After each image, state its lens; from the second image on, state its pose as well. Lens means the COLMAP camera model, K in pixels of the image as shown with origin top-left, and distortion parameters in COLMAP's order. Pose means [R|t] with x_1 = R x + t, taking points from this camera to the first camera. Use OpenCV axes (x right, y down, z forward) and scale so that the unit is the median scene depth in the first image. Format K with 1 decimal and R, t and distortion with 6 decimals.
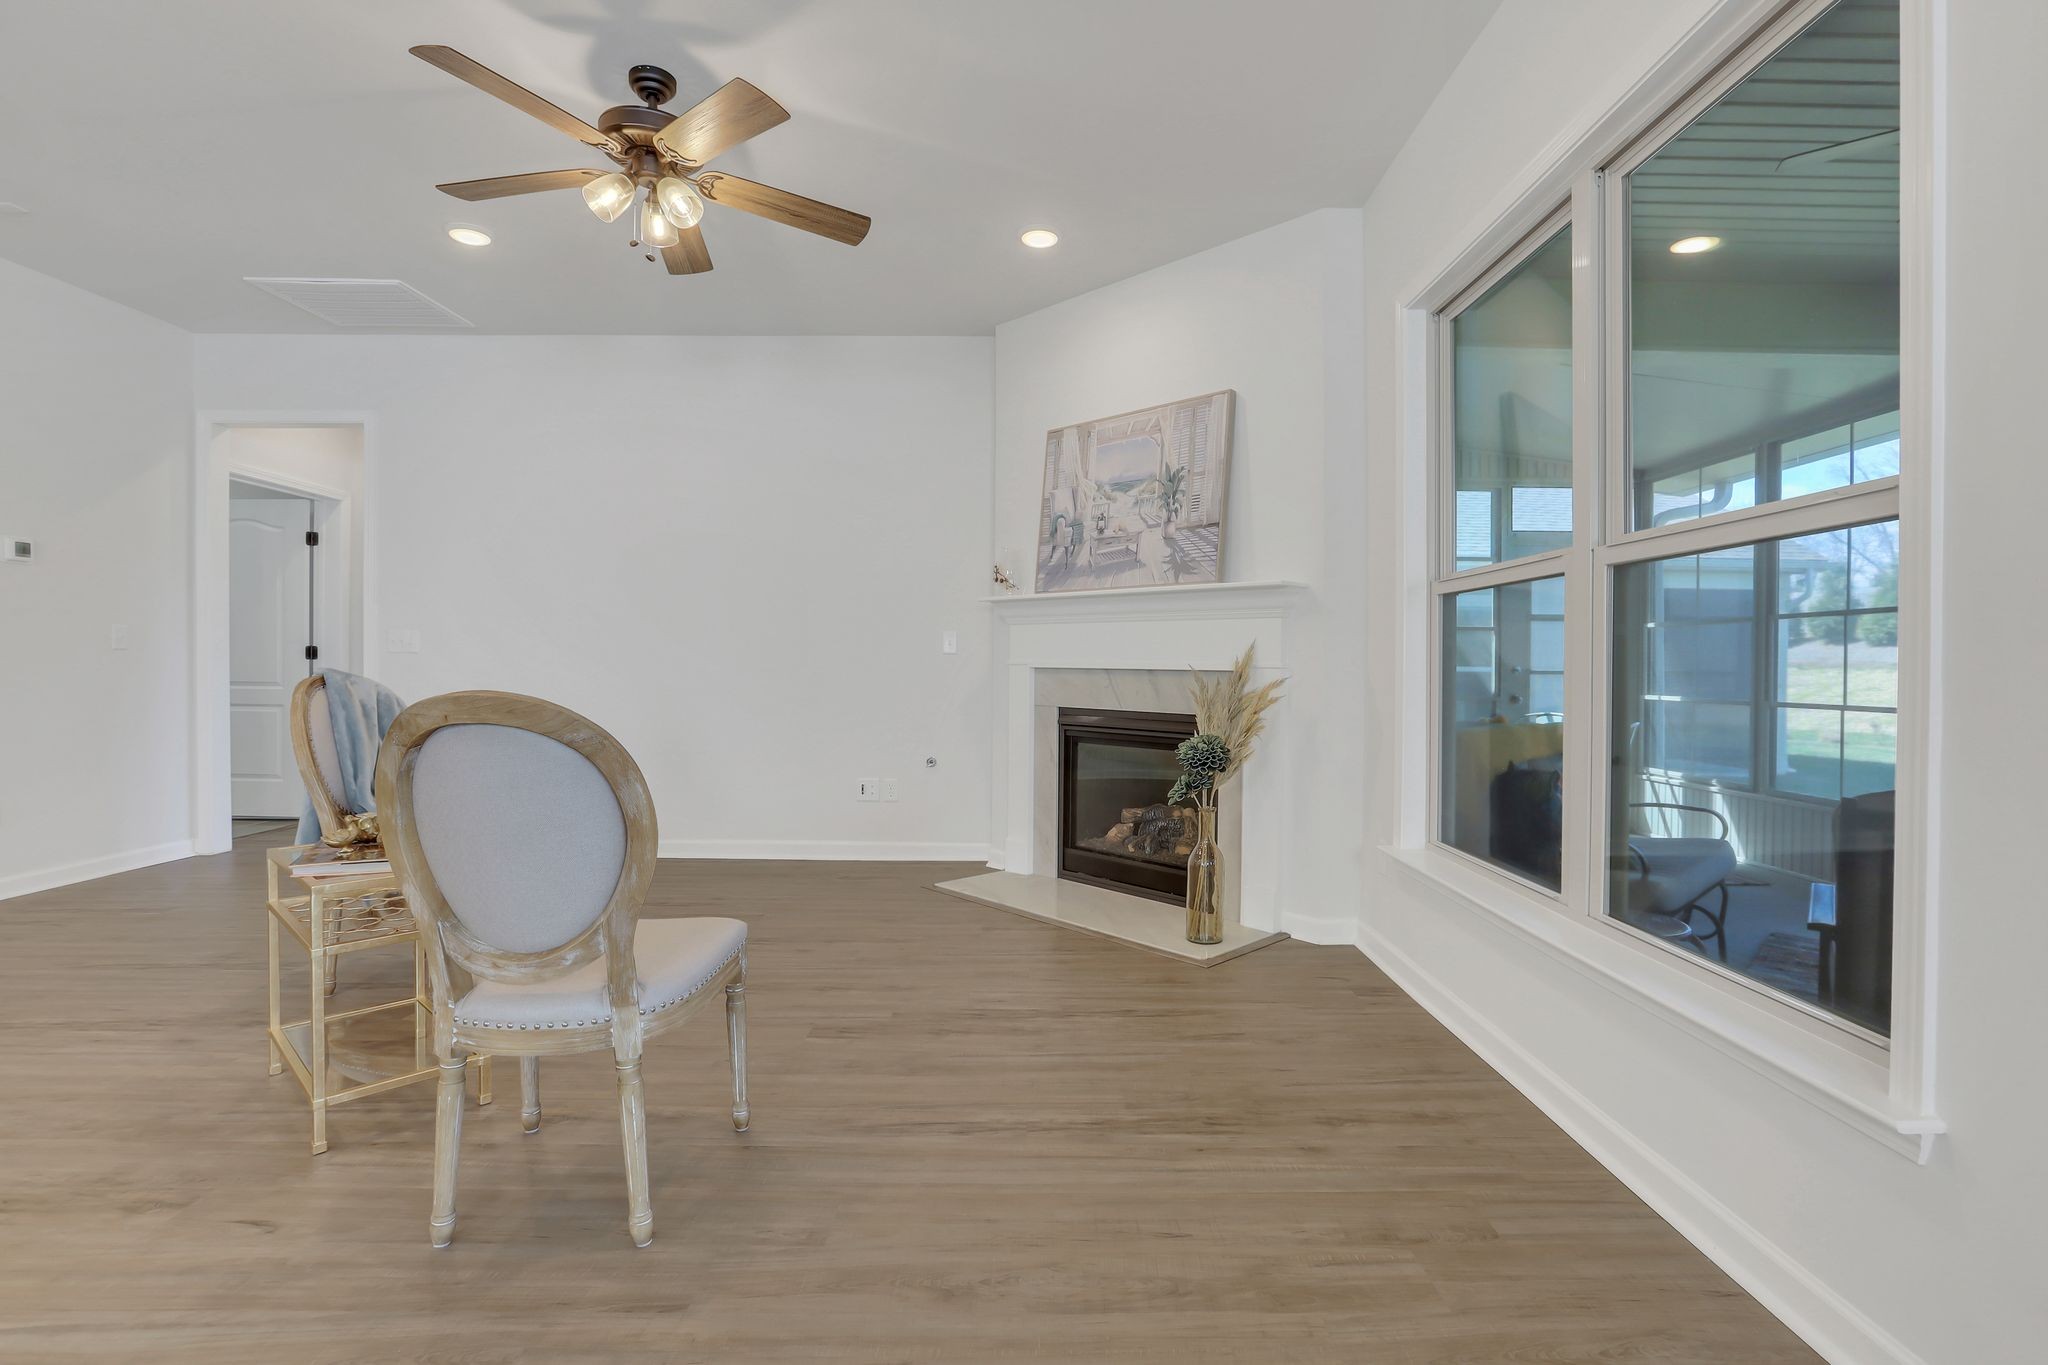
lens RADIAL K [[963.3, 0, 1053.7], [0, 963.3, 671.9], [0, 0, 1]] dist [-0.045182, 0.023633]
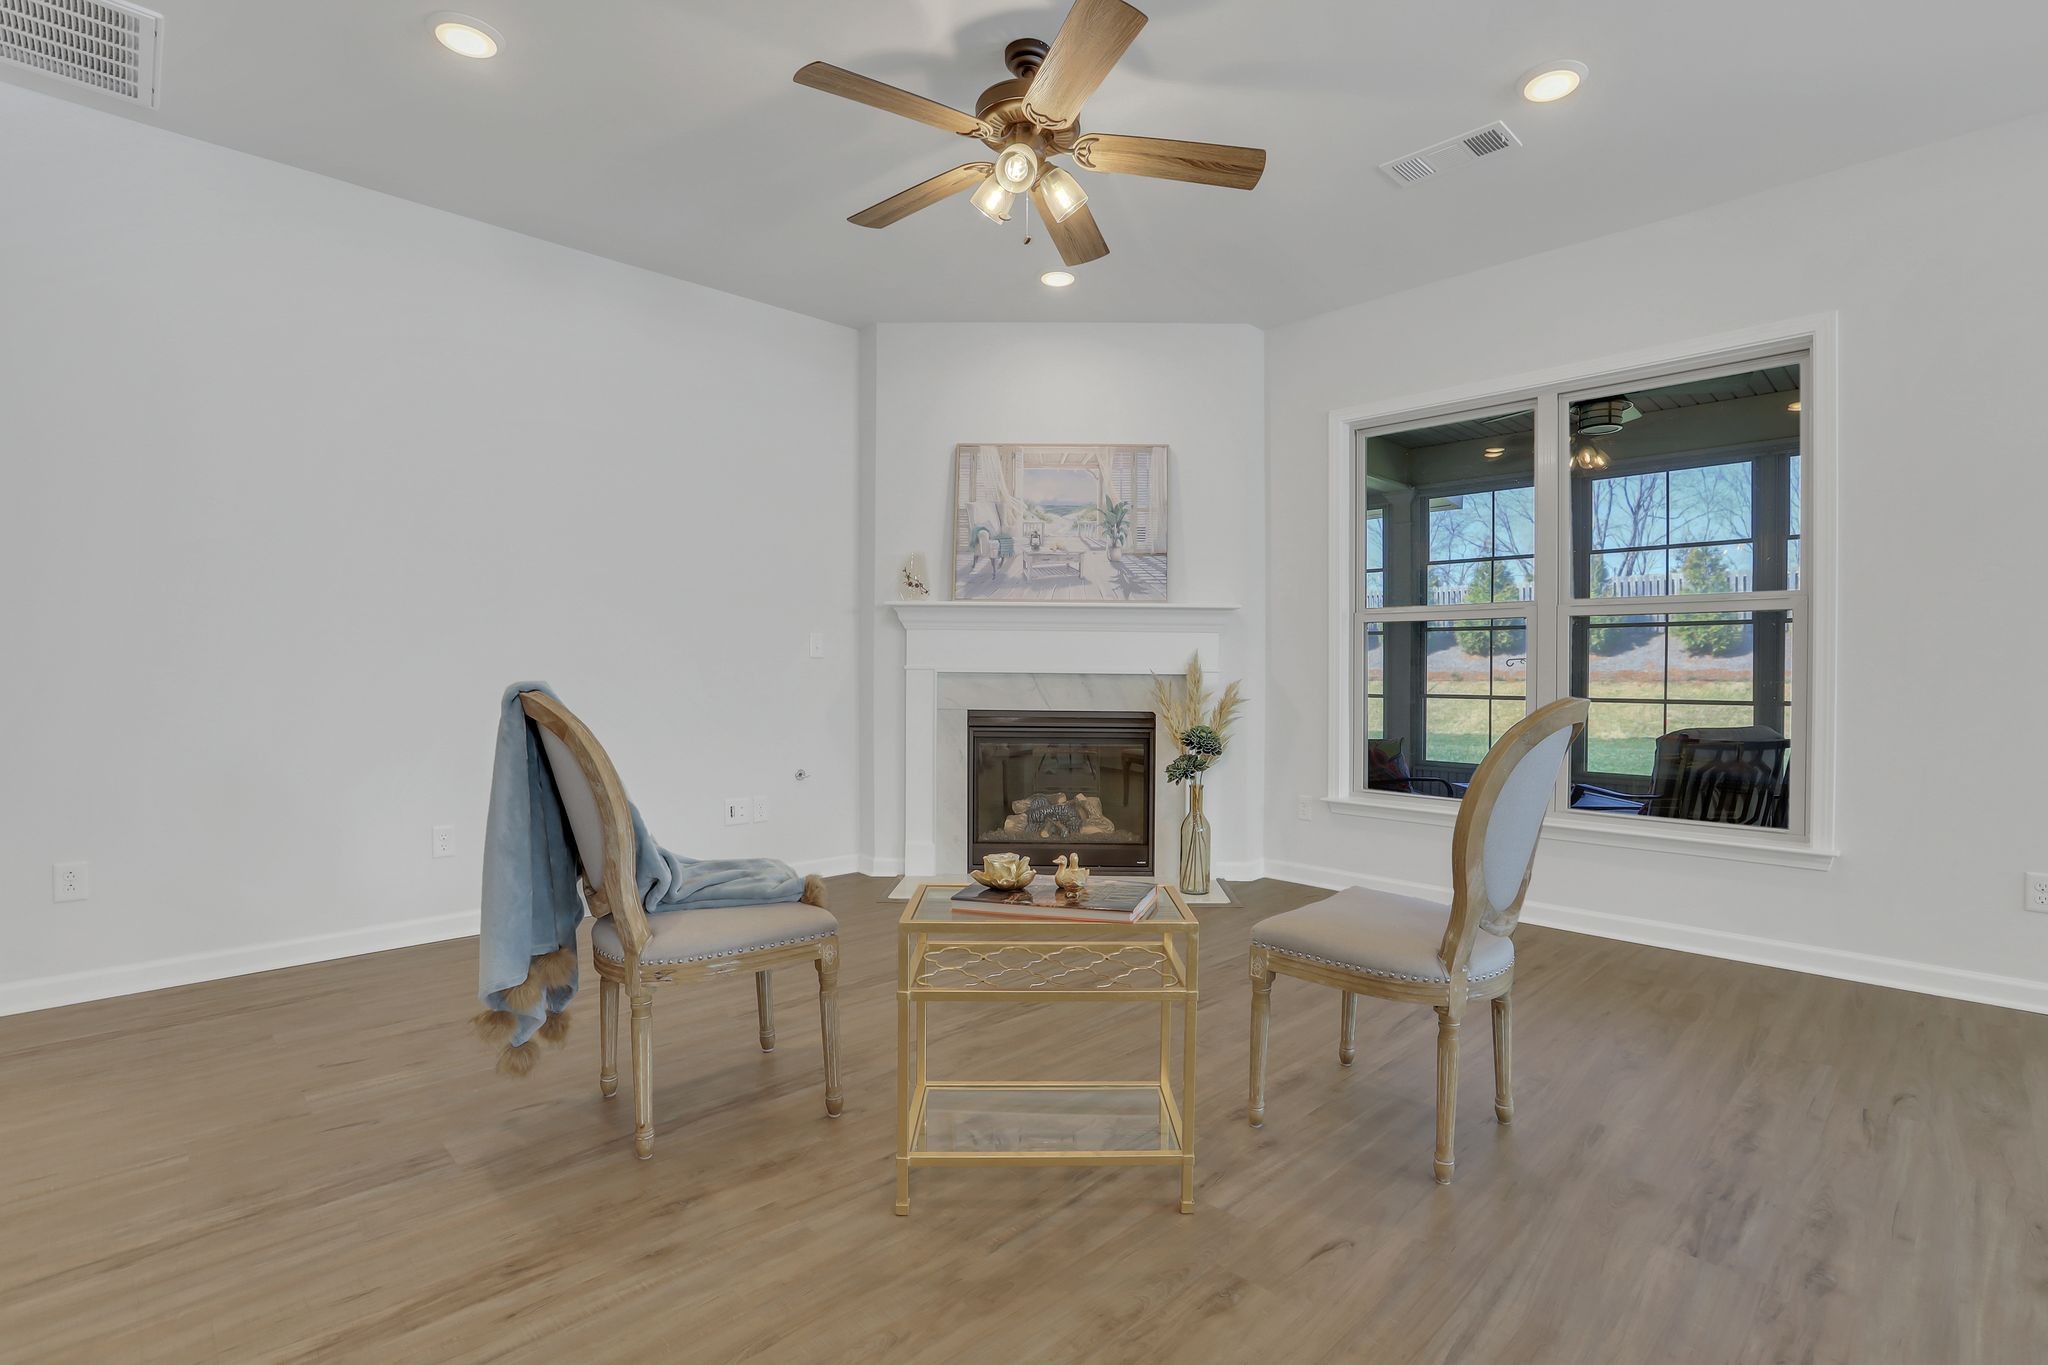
lens RADIAL K [[963.3, 0, 1053.7], [0, 963.3, 671.9], [0, 0, 1]] dist [-0.045182, 0.023633]
pose [[0.719541, -0.005461, 0.694428, -0.725799], [0.004539, 0.999985, 0.003161, -0.008362], [-0.694435, 0.000878, 0.719555, 0.205211]]
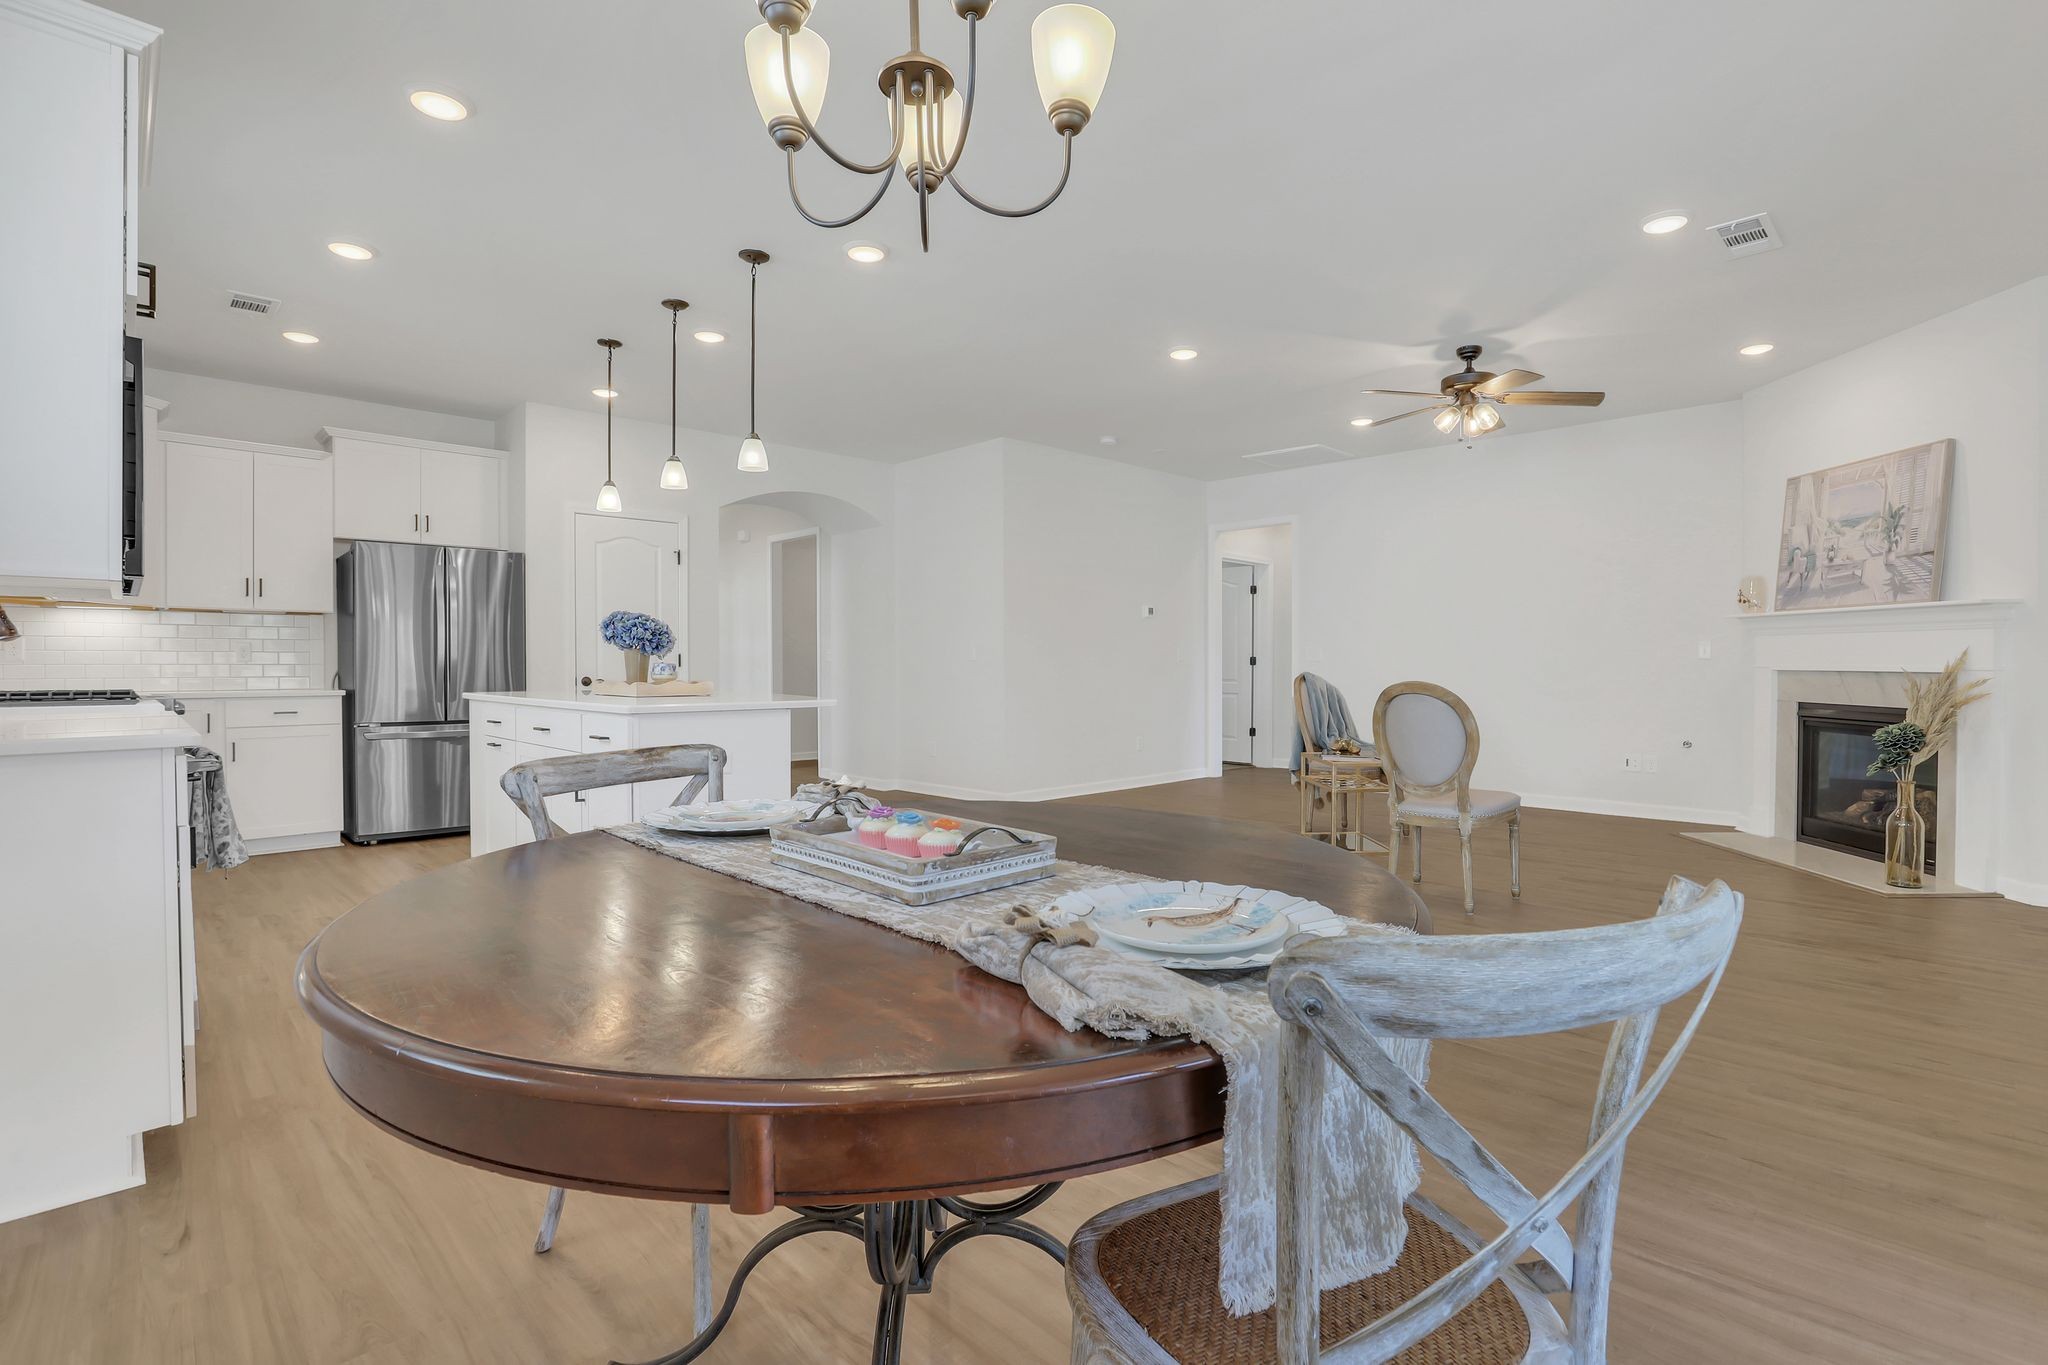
lens RADIAL K [[956.2, 0, 1059.8], [0, 956.2, 678.1], [0, 0, 1]] dist [-0.047174, 0.015464]
pose [[0.698997, 0.003381, -0.715117, 0.221823], [0.001714, 0.999978, 0.006403, -0.003935], [0.715122, -0.005702, 0.698976, -0.569022]]
